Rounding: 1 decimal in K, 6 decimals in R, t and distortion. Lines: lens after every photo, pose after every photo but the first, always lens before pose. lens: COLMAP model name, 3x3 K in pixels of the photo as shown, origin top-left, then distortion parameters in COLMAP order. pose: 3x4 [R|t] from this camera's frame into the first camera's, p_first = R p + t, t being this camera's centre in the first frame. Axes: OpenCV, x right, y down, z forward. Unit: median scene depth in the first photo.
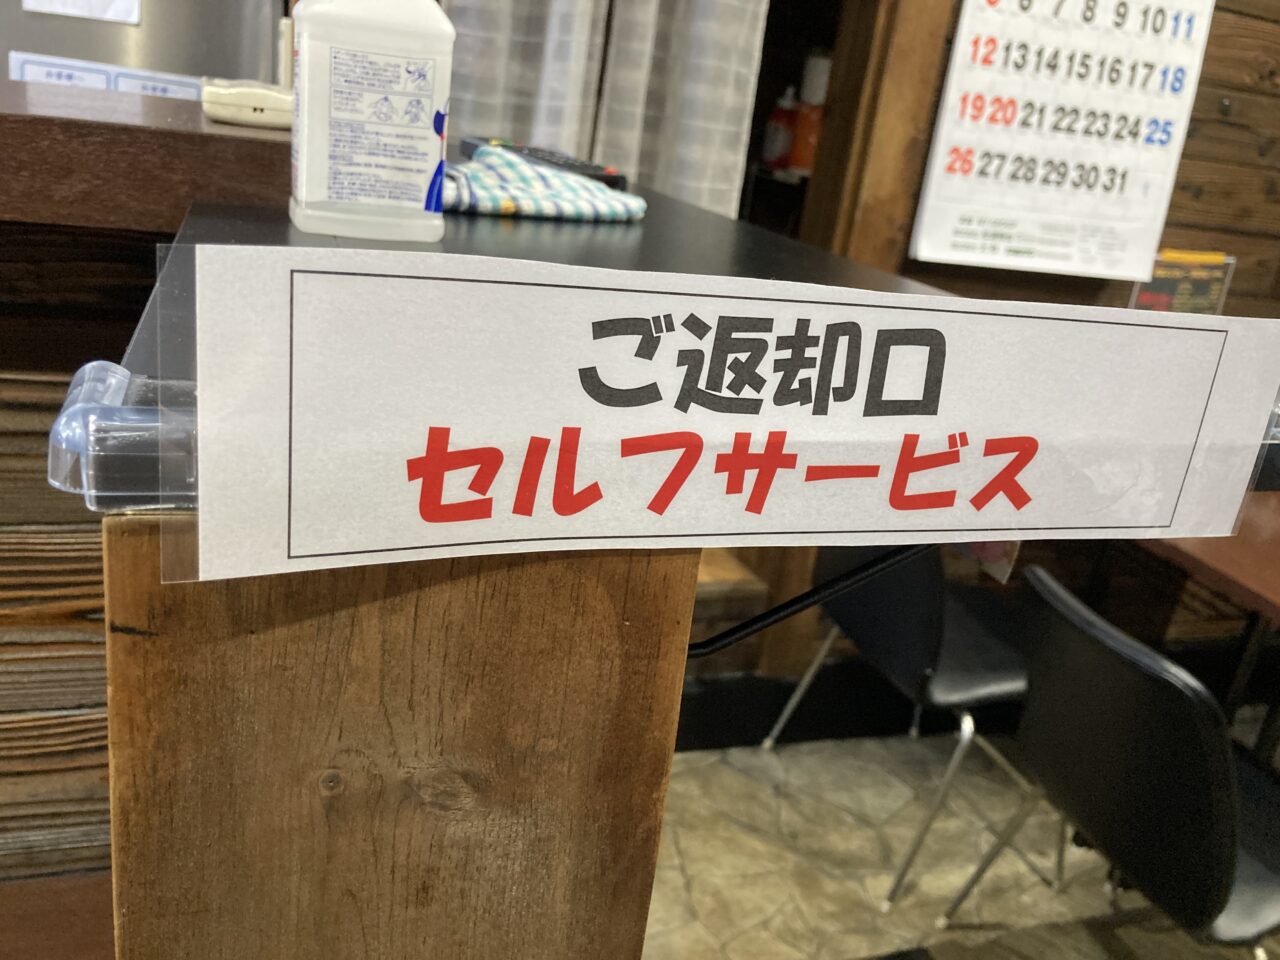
lens RADIAL K [[1100.5, 0, 644.2], [0, 1100.5, 478.2], [0, 0, 1]] dist [0.012315, 0.004080]
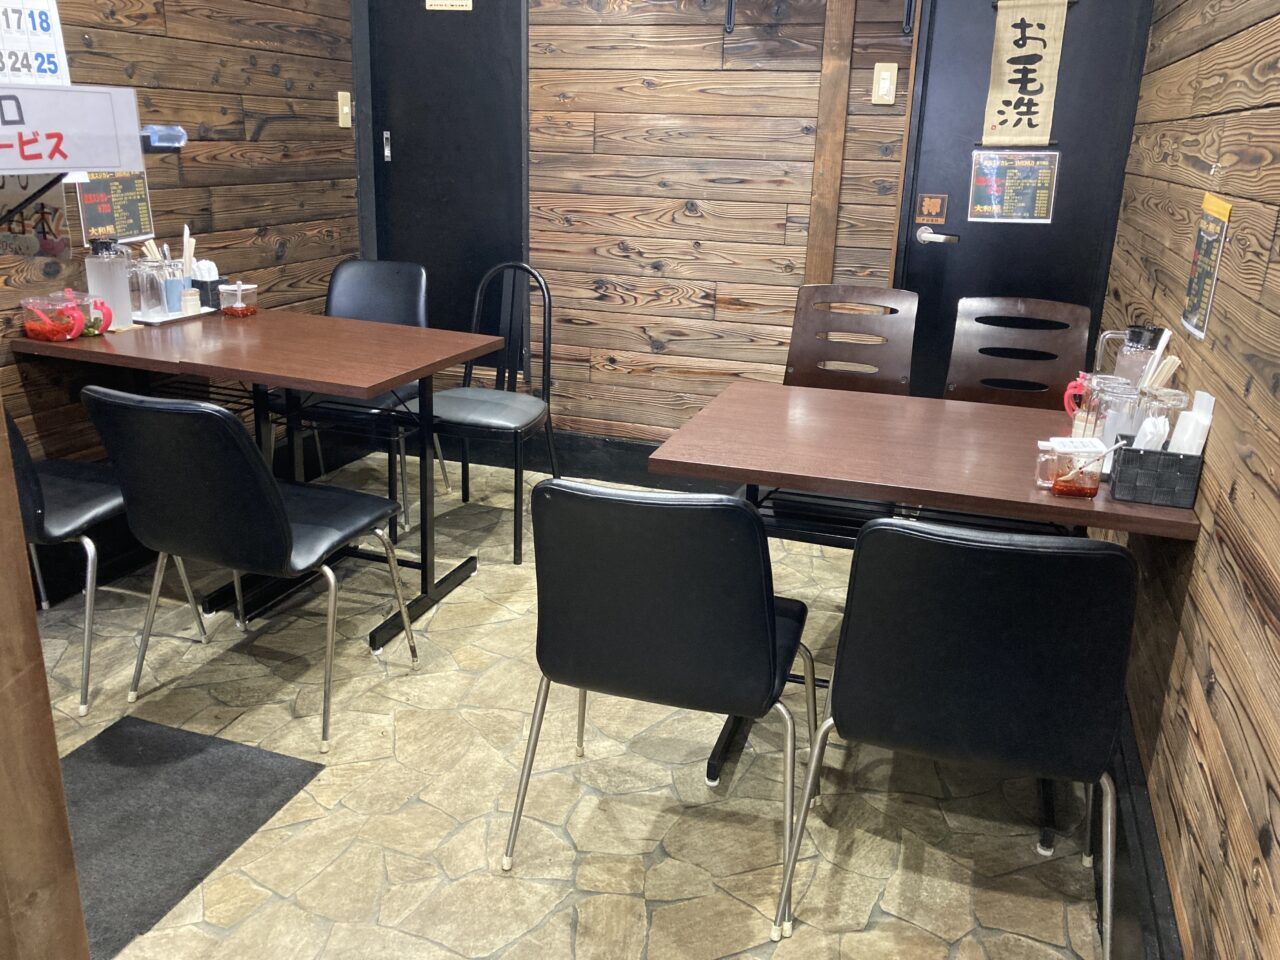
lens RADIAL K [[1100.5, 0, 644.2], [0, 1100.5, 478.2], [0, 0, 1]] dist [0.012315, 0.004080]
pose [[0.622305, -0.344076, 0.703099, -0.173208], [0.314488, 0.932432, 0.177955, 0.126746], [-0.716822, 0.110374, 0.688465, -0.332735]]
